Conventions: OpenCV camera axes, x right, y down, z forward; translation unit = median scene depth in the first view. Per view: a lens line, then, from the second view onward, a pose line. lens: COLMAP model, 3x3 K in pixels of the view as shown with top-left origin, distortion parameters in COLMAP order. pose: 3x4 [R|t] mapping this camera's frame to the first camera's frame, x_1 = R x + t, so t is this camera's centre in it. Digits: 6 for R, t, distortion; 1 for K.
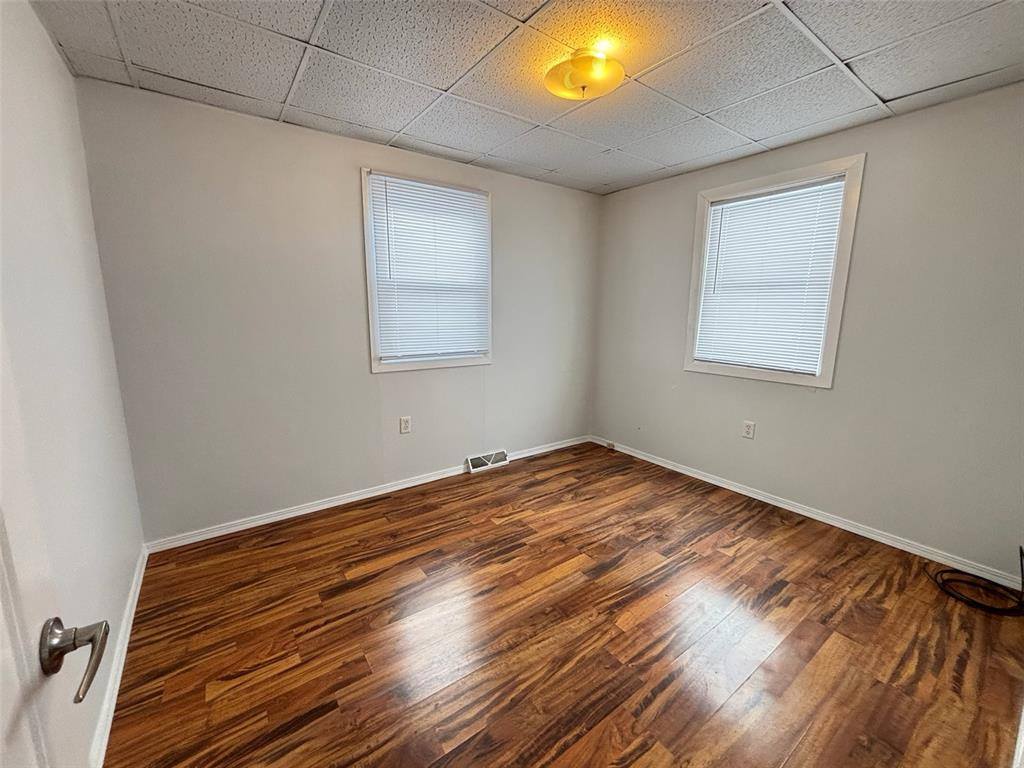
lens RADIAL K [[414.2, 0, 513.1], [0, 414.2, 380.8], [0, 0, 1]] dist [0.013019, -0.002079]
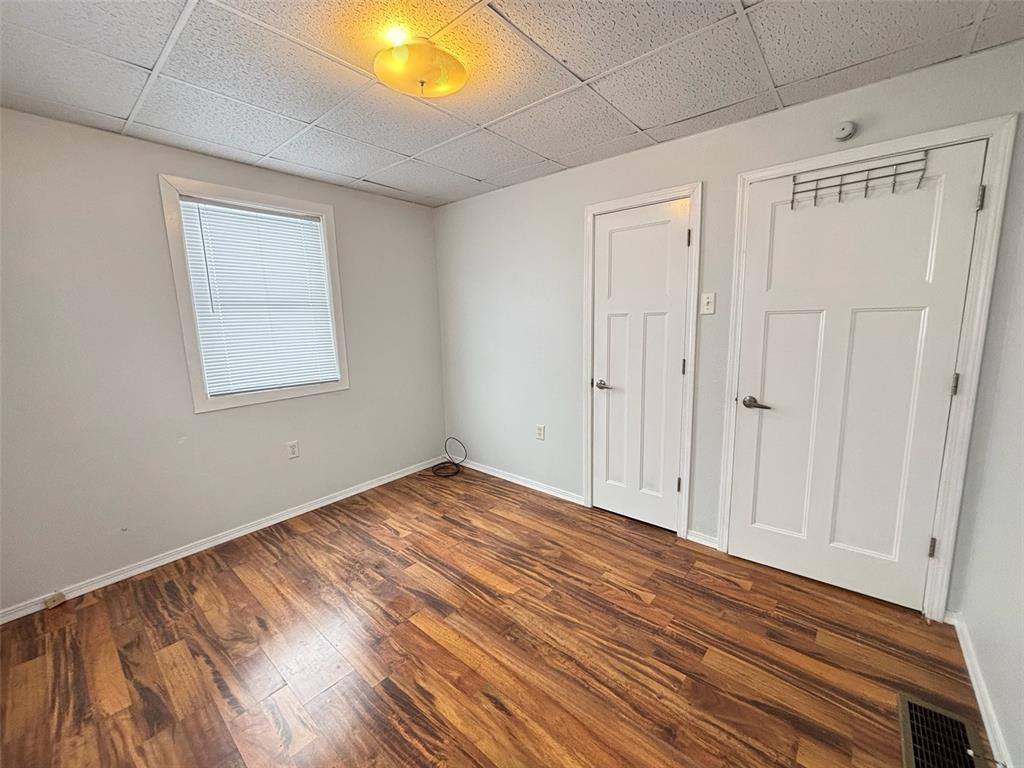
lens RADIAL K [[414.2, 0, 512.6], [0, 414.2, 380.4], [0, 0, 1]] dist [0.013019, -0.002079]
pose [[-0.226594, -0.155235, 0.961539, -0.573090], [0.190235, 0.961150, 0.200002, -0.167211], [-0.955231, 0.228237, -0.188260, 0.786584]]
